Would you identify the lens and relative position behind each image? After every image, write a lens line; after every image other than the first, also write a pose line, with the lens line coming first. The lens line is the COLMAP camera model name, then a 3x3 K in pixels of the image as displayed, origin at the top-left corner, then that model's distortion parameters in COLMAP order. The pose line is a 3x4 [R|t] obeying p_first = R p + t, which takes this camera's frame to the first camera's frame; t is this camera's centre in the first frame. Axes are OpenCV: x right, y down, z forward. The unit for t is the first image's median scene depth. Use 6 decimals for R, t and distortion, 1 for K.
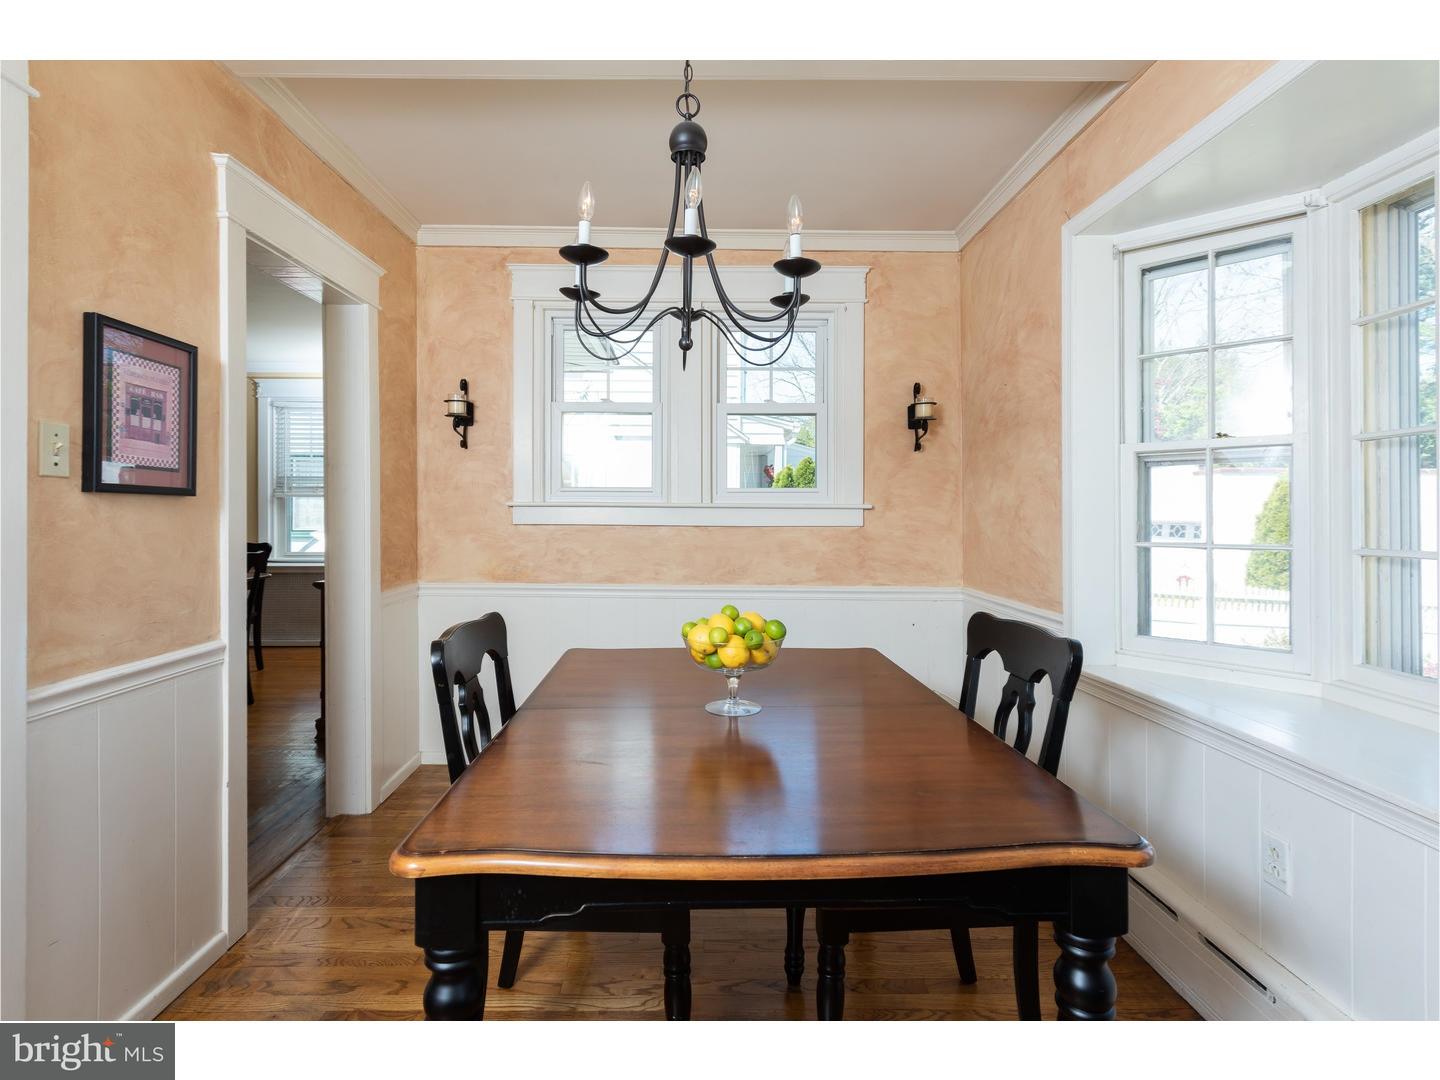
lens RADIAL K [[715.8, 0, 721.5], [0, 715.8, 522.1], [0, 0, 1]] dist [-0.000933, -0.001879]
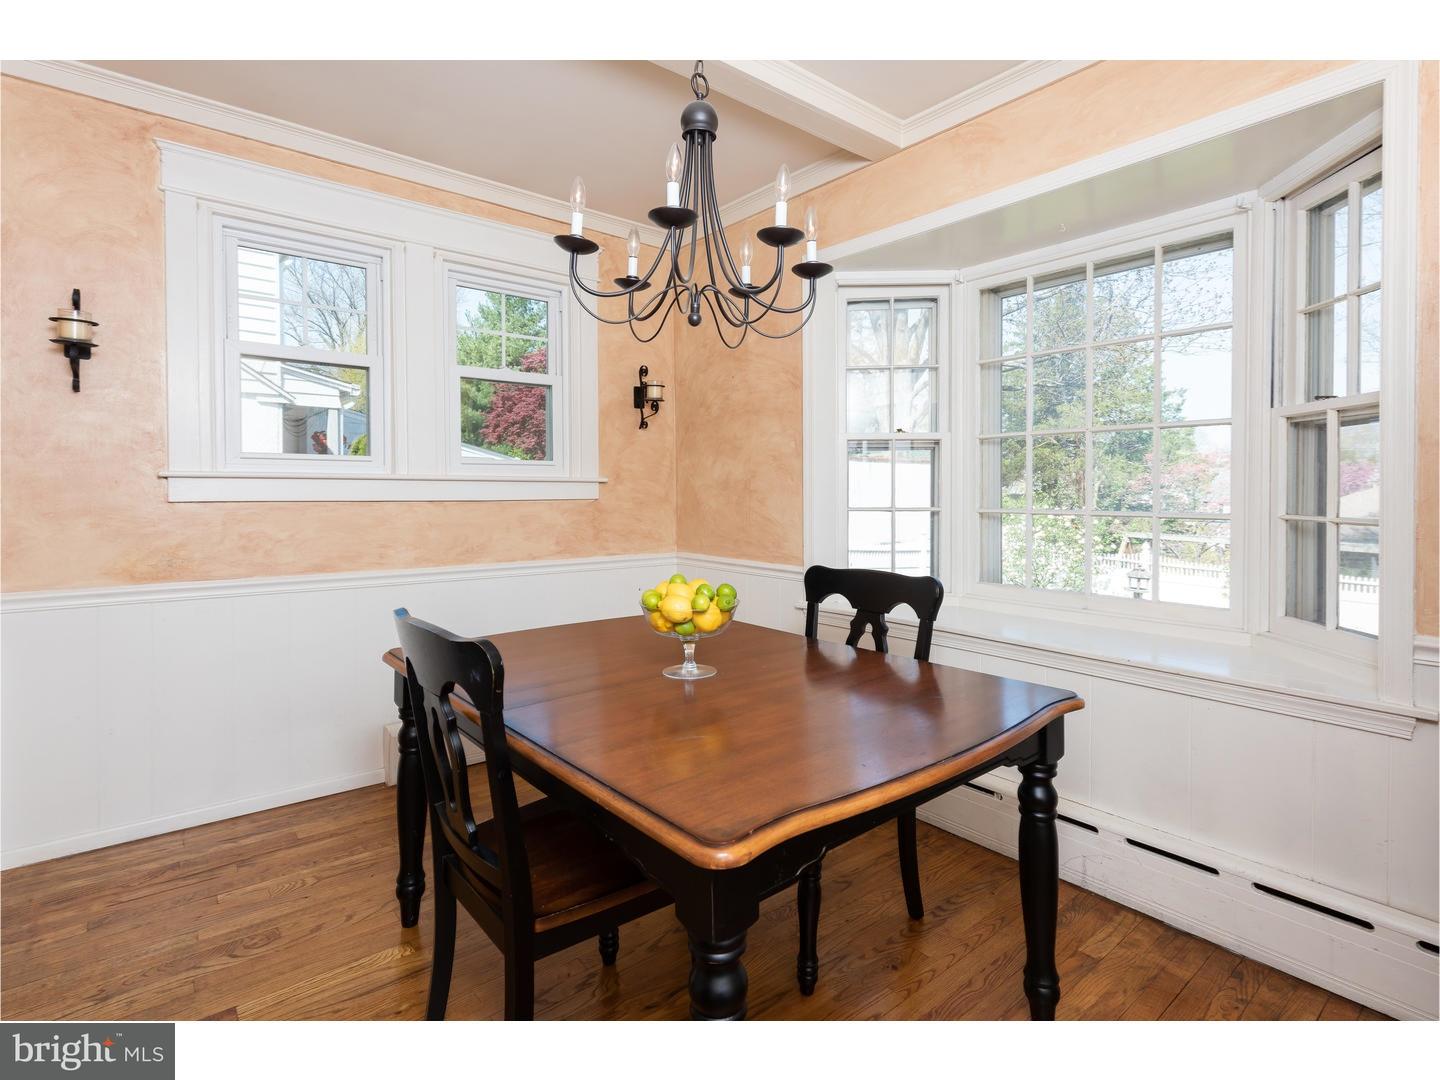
lens RADIAL K [[715.8, 0, 721.5], [0, 715.8, 522.1], [0, 0, 1]] dist [-0.000933, -0.001879]
pose [[0.775586, -0.031855, 0.630437, -0.317817], [0.009037, 0.999184, 0.039370, -0.000142], [-0.631177, -0.024837, 0.775241, 0.081558]]
